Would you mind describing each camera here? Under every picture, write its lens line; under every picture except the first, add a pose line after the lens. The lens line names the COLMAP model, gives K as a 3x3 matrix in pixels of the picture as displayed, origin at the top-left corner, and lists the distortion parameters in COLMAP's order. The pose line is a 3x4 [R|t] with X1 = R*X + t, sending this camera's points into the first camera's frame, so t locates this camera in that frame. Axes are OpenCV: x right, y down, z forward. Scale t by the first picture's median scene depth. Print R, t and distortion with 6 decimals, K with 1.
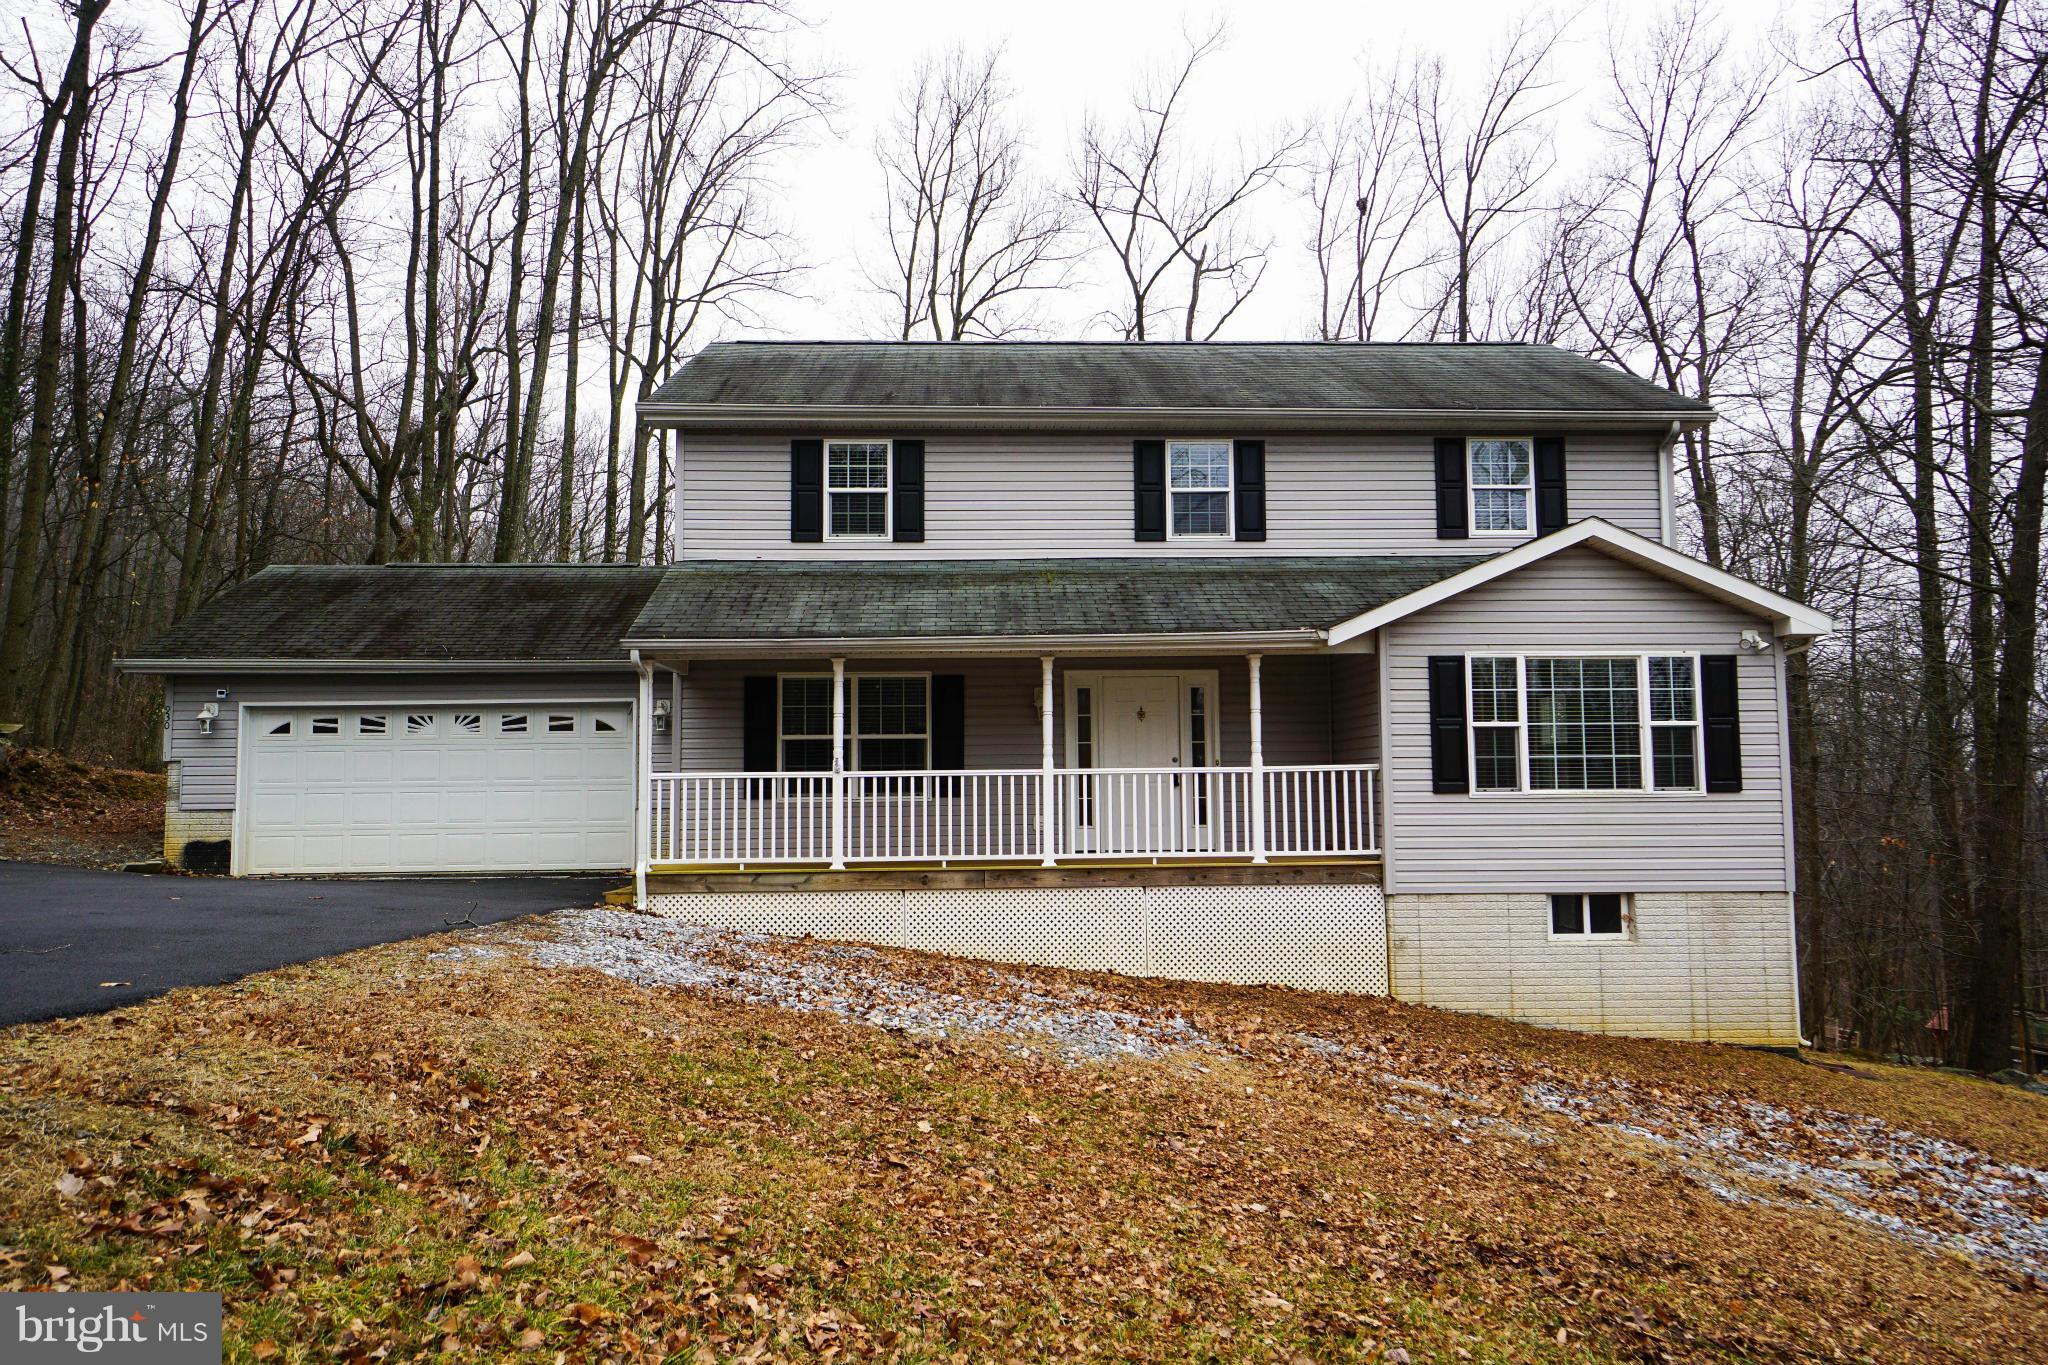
lens RADIAL K [[939.9, 0, 1018.4], [0, 939.9, 684.4], [0, 0, 1]] dist [-0.000530, -0.000053]
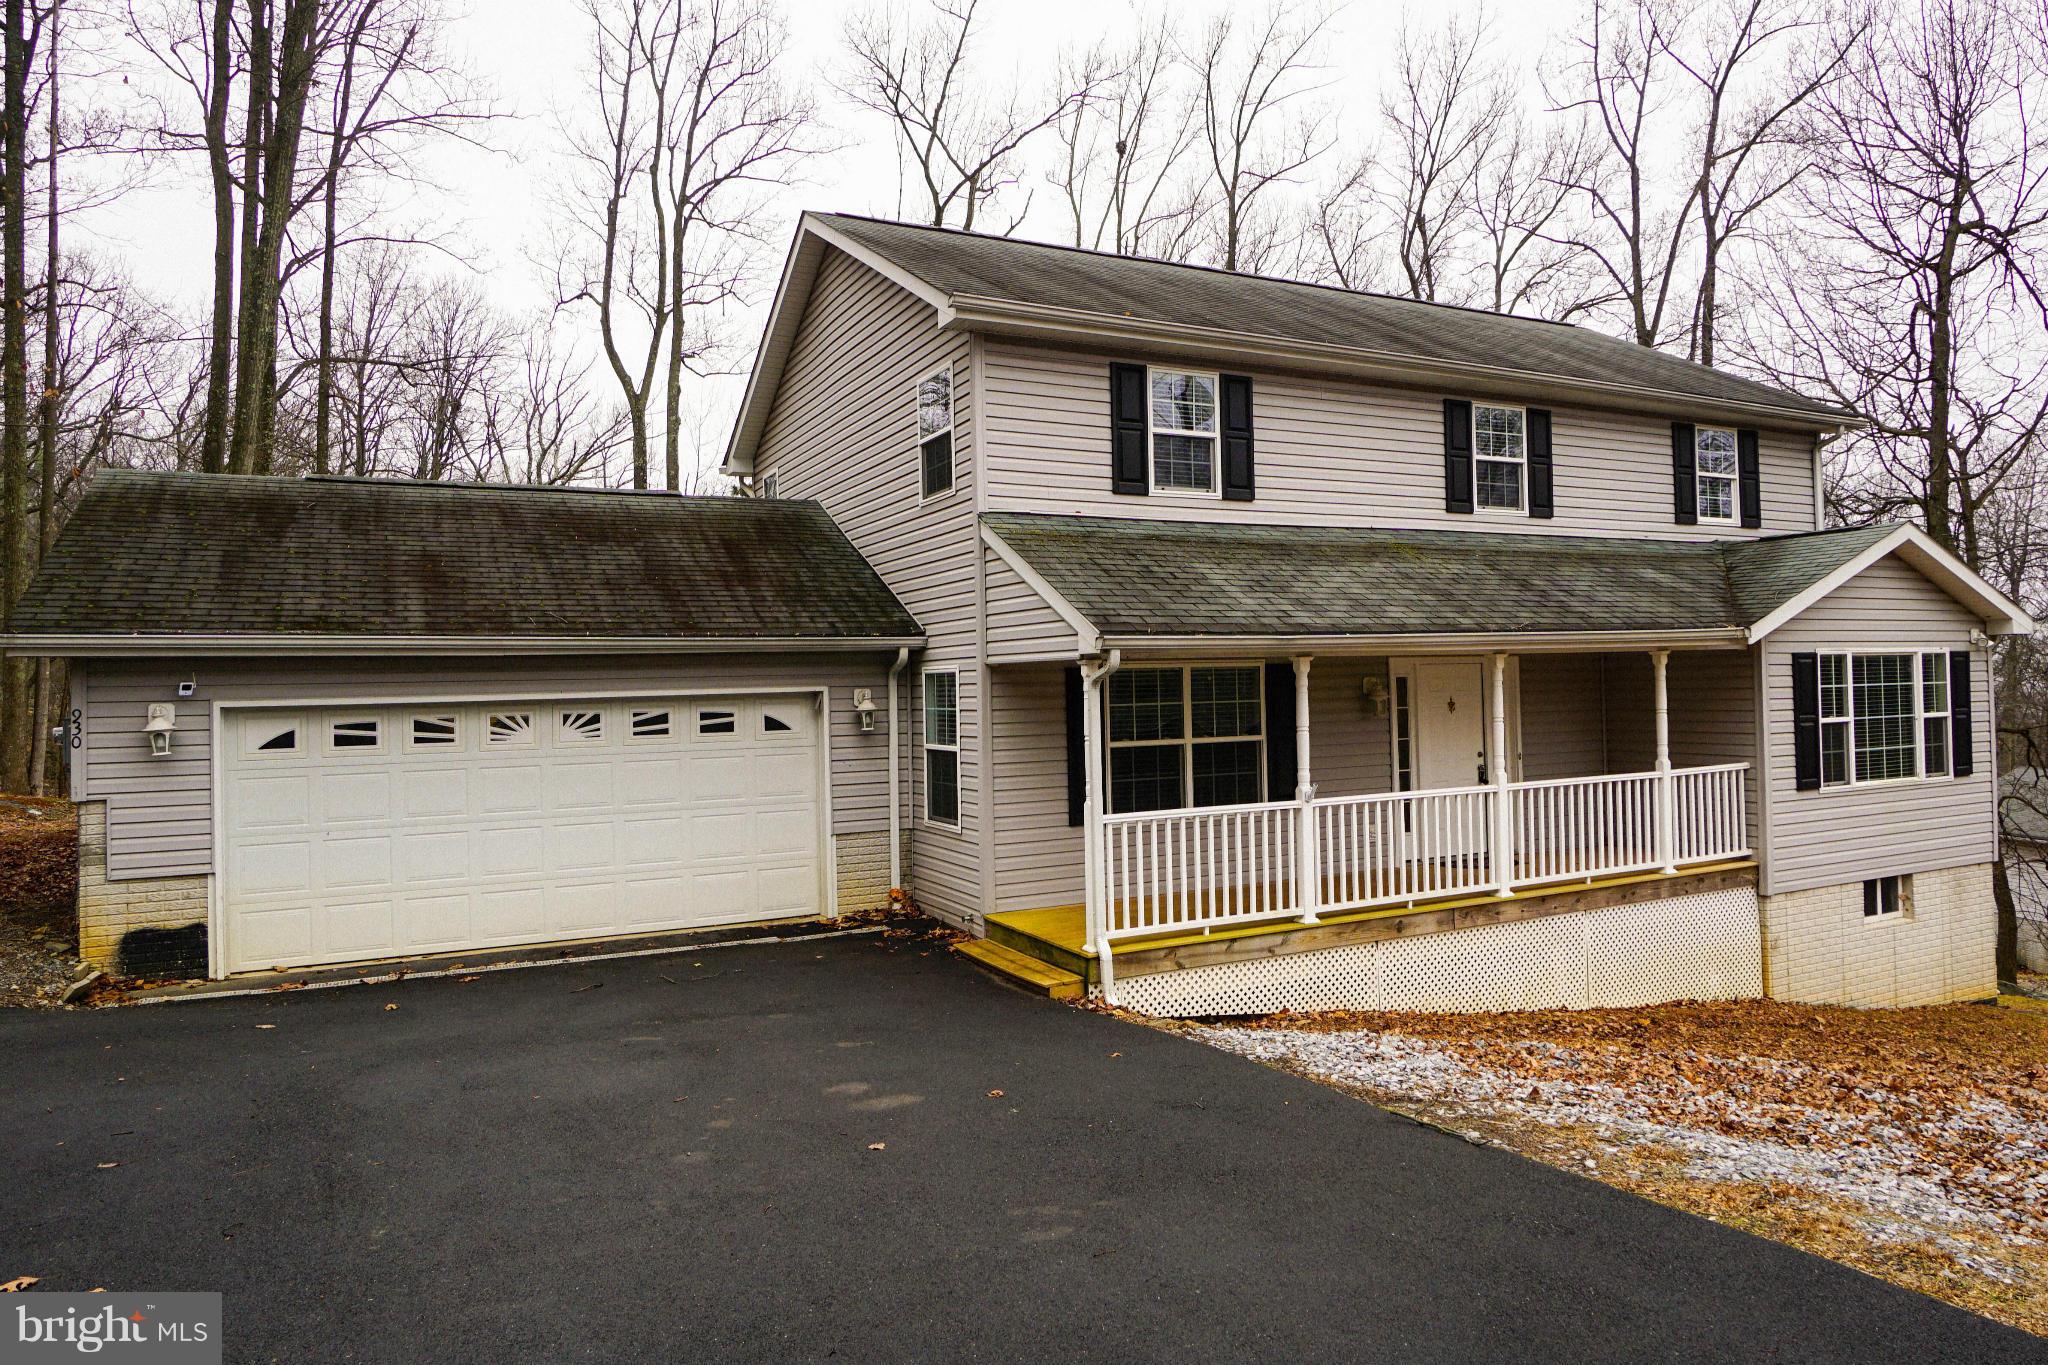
lens RADIAL K [[970.5, 0, 1023.0], [0, 970.5, 648.0], [0, 0, 1]] dist [-0.020225, 0.000489]
pose [[0.949680, 0.003518, 0.313202, -0.563796], [-0.015013, 0.999299, 0.034296, -0.050087], [-0.312862, -0.037272, 0.949067, 0.254358]]
